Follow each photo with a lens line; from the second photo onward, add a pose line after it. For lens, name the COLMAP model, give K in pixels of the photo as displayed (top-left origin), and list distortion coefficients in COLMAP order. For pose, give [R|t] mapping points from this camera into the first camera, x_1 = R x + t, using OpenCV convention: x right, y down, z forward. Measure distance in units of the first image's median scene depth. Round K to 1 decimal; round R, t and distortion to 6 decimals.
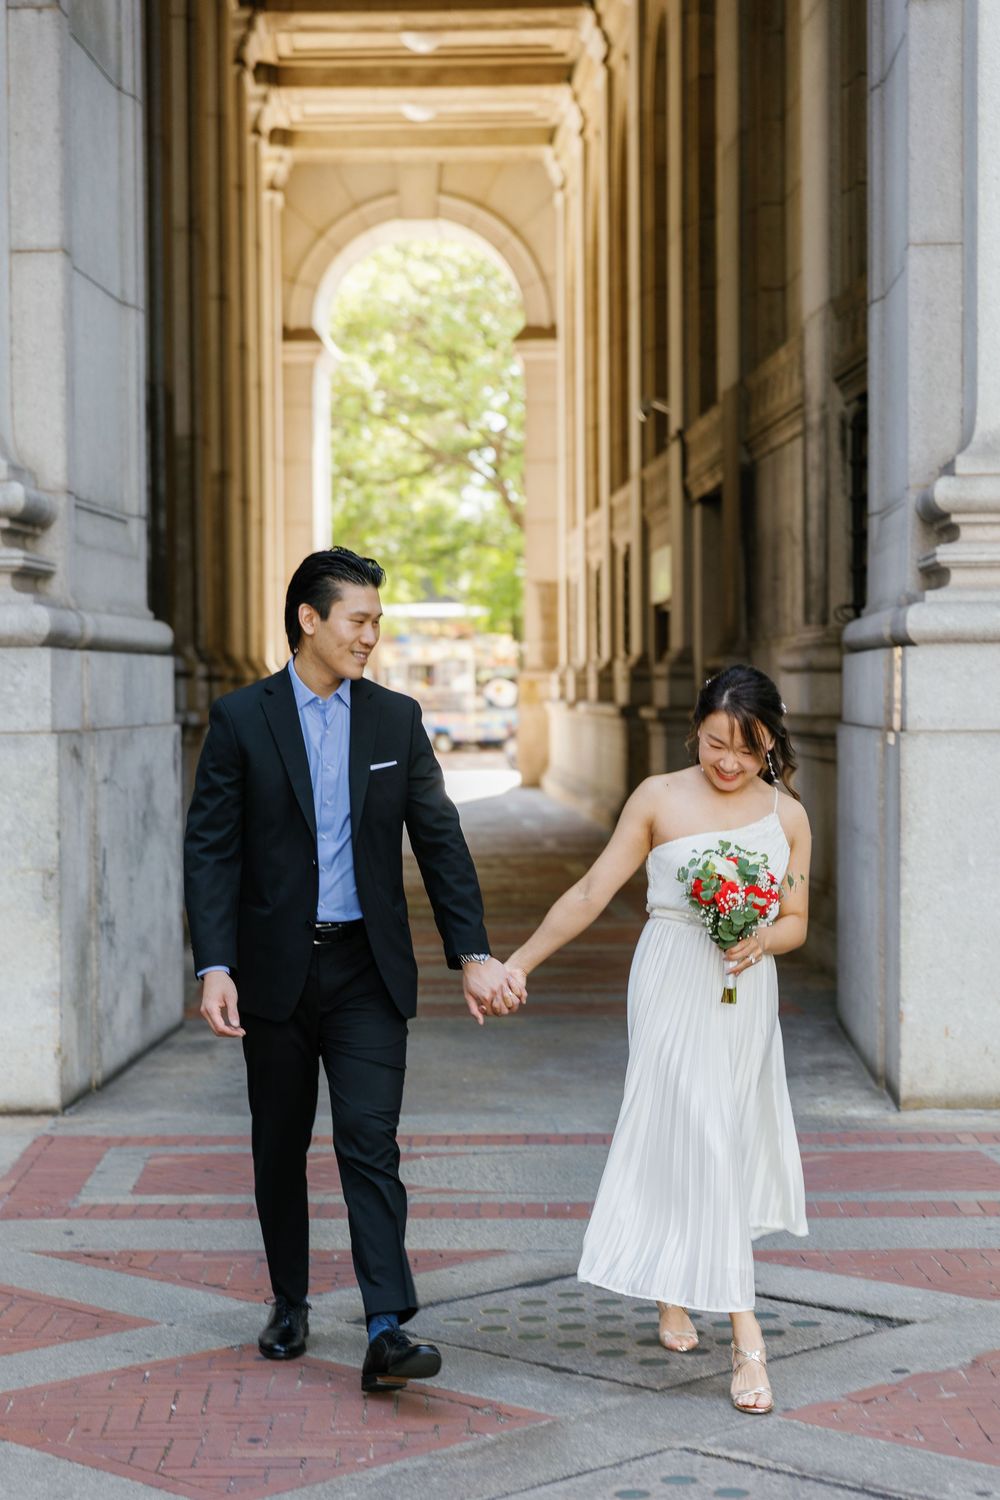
lens RADIAL K [[2819.0, 0, 496.9], [0, 2819.0, 755.3], [0, 0, 1]] dist [0.012274, 0.000000]
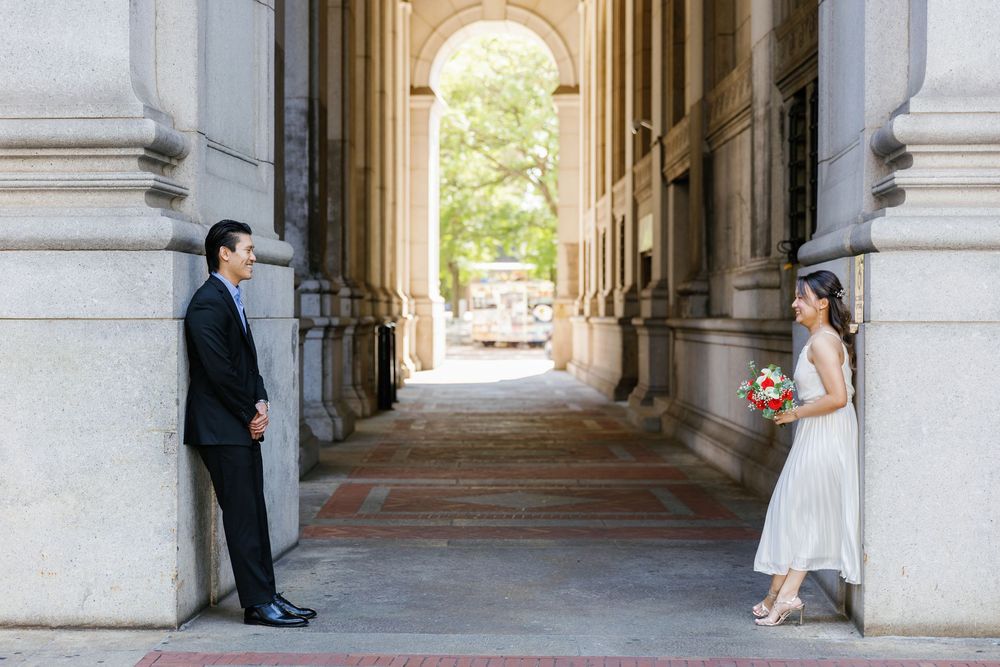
lens RADIAL K [[1668.6, 0, 536.5], [0, 1668.6, 343.7], [0, 0, 1]] dist [0.045367, 0.000000]
pose [[0.999966, 0.007803, -0.002678, 0.003021], [-0.007816, 0.999958, -0.004781, 0.004317], [0.002641, 0.004801, 0.999985, 0.229237]]
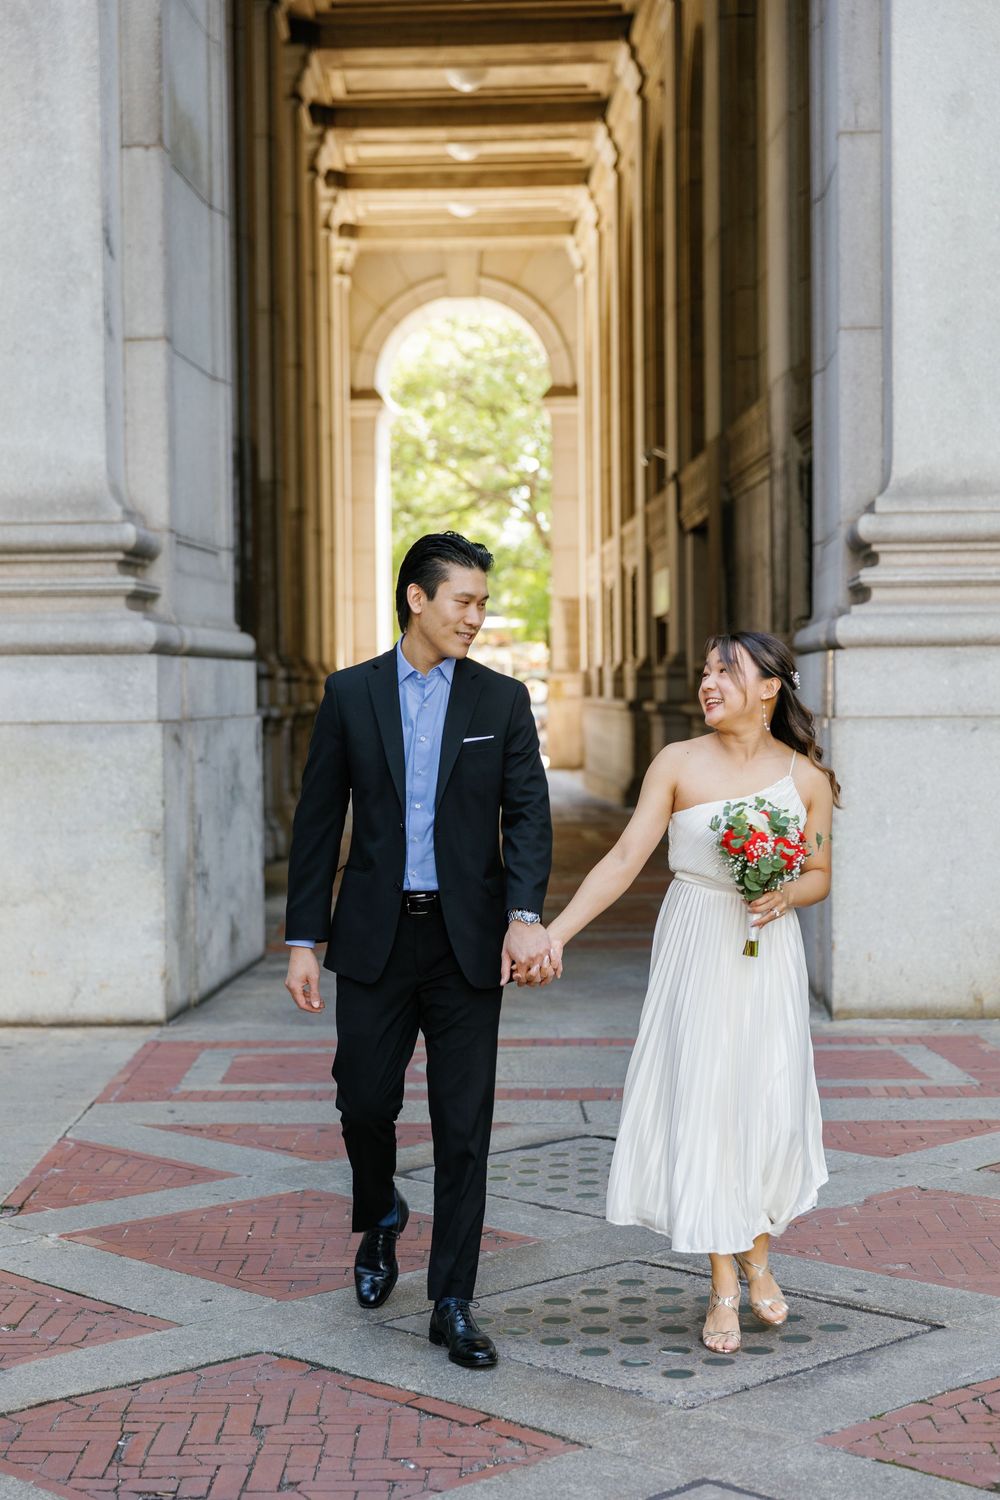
lens RADIAL K [[2368.6, 0, 469.7], [0, 2368.6, 718.9], [0, 0, 1]] dist [0.010211, 0.000000]
pose [[0.999632, -0.004619, -0.026718, 0.008476], [0.004334, 0.999933, -0.010725, 0.002183], [0.026766, 0.010605, 0.999585, -0.047132]]
